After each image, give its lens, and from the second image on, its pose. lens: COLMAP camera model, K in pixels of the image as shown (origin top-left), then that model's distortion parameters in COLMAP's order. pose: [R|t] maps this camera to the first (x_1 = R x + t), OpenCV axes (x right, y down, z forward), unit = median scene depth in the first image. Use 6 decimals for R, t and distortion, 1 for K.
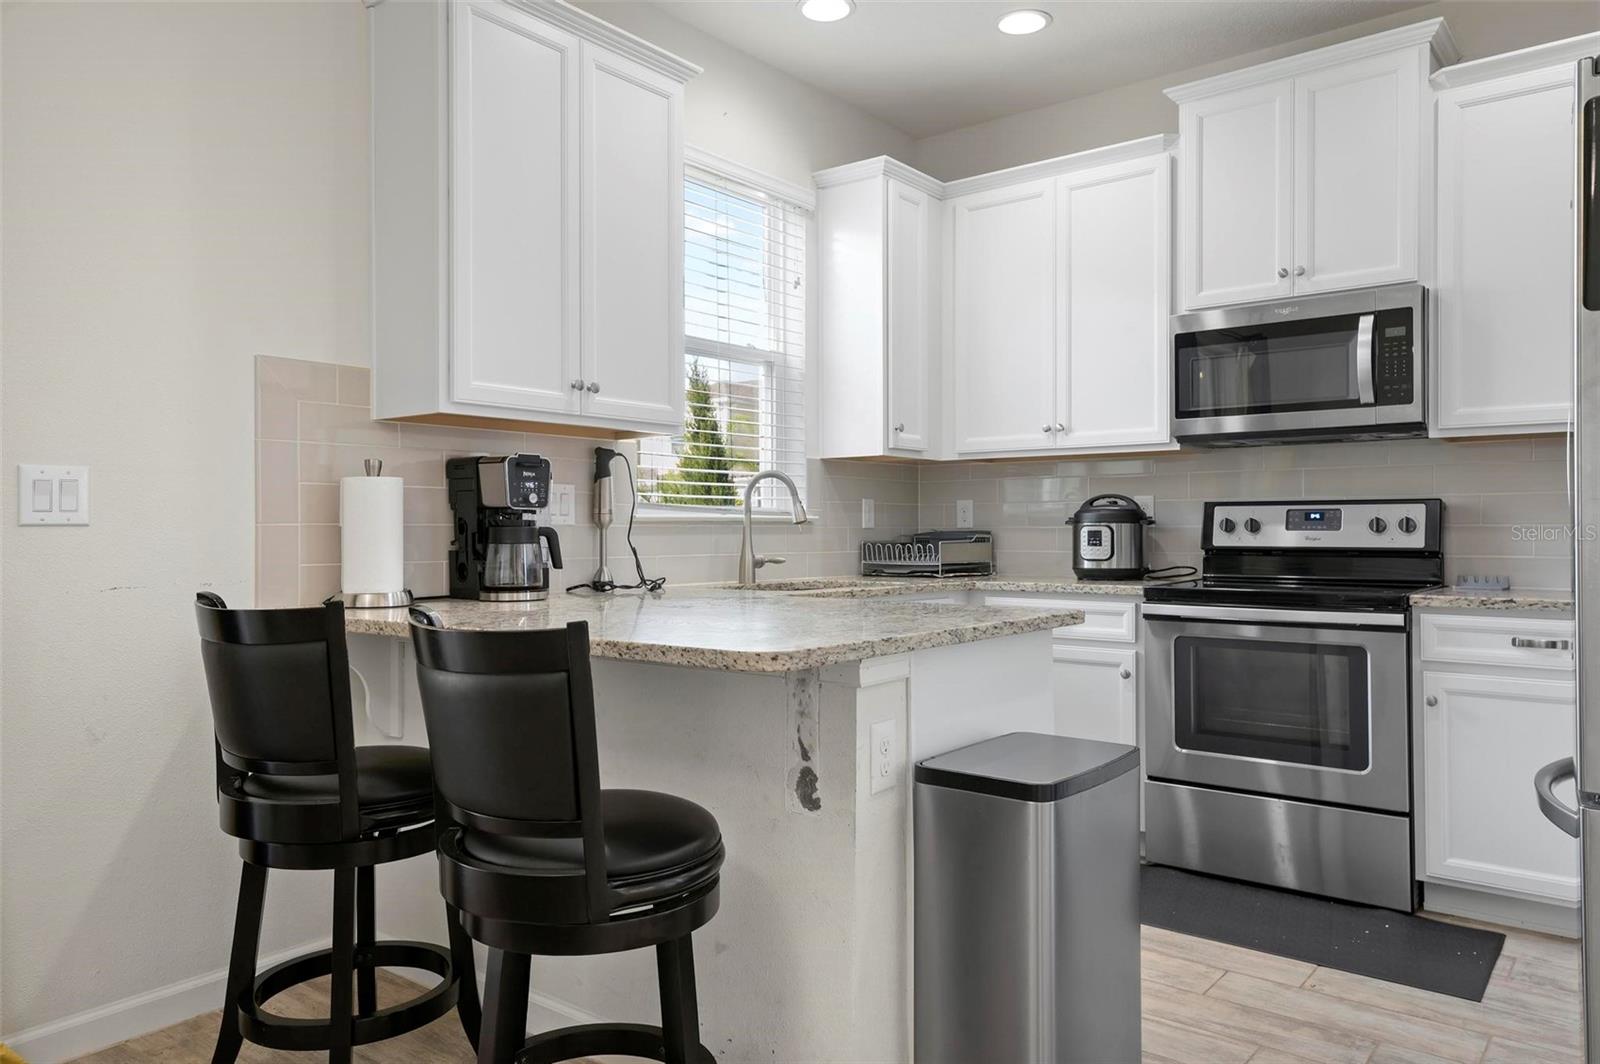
lens RADIAL K [[1101.6, 0, 800.0], [0, 1101.6, 532.0], [0, 0, 1]] dist [-0.002581, -0.000455]
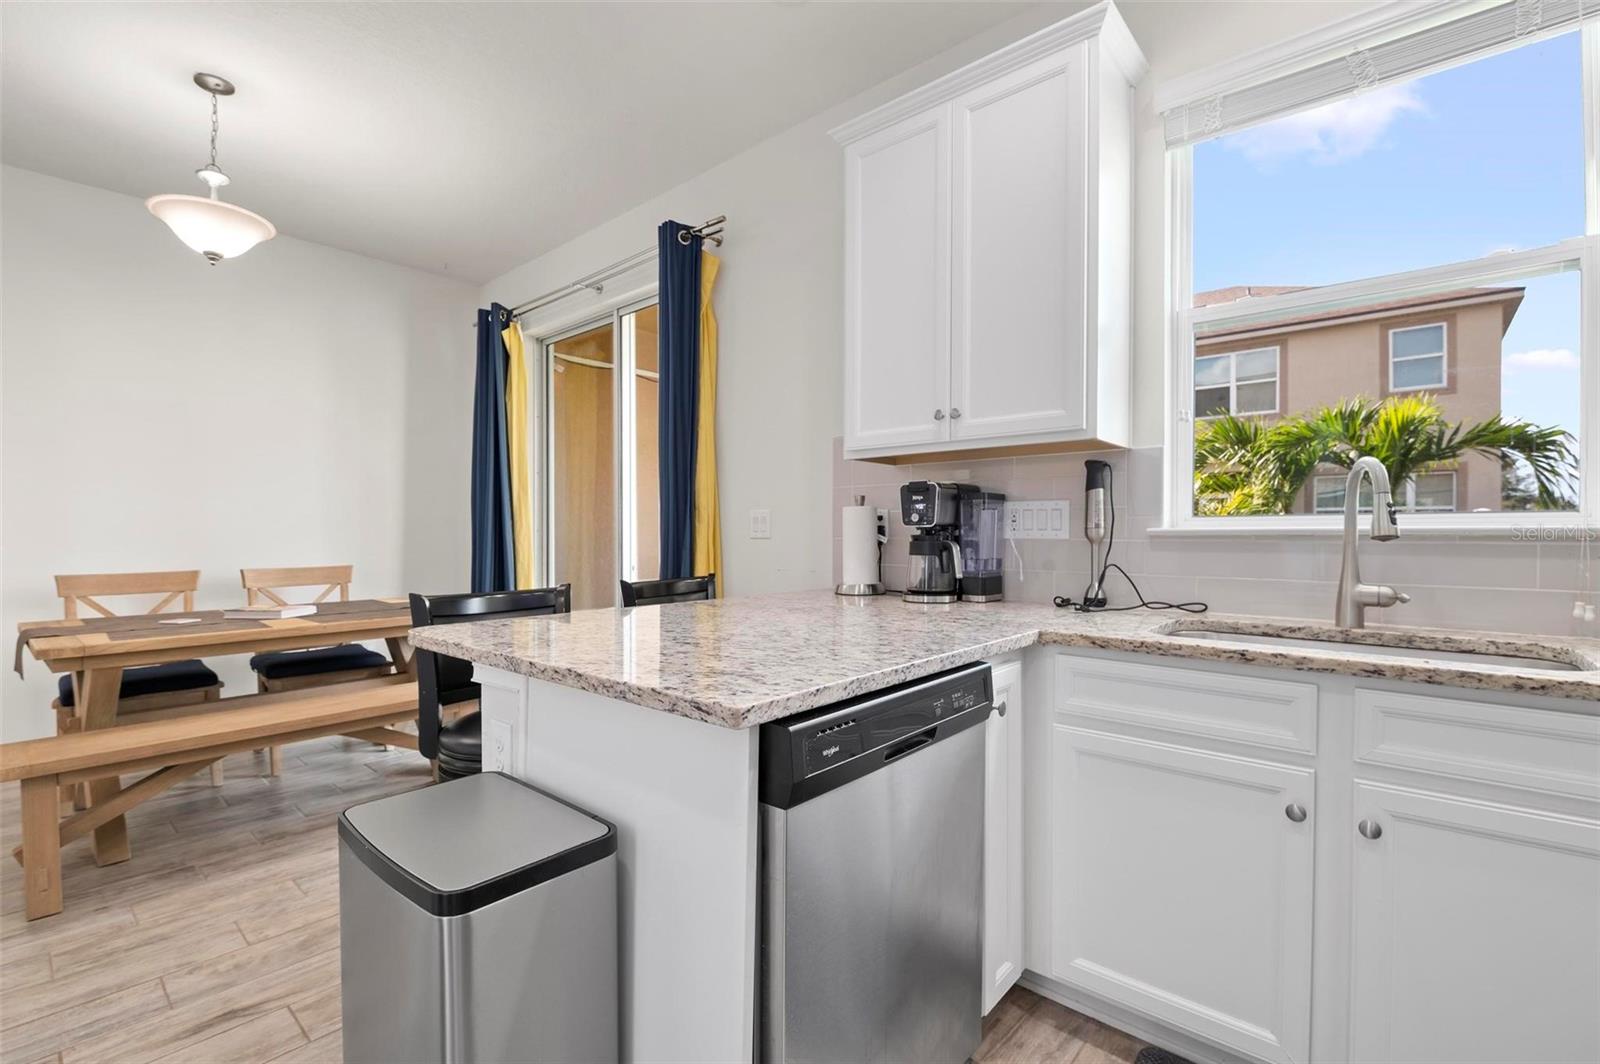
lens RADIAL K [[695.9, 0, 800.0], [0, 695.9, 532.0], [0, 0, 1]] dist [0.000881, -0.000003]
pose [[-0.043278, -0.001916, -0.999061, 0.488185], [-0.003839, 0.999991, -0.001751, -0.012352], [0.999056, 0.003760, -0.043285, 0.852447]]
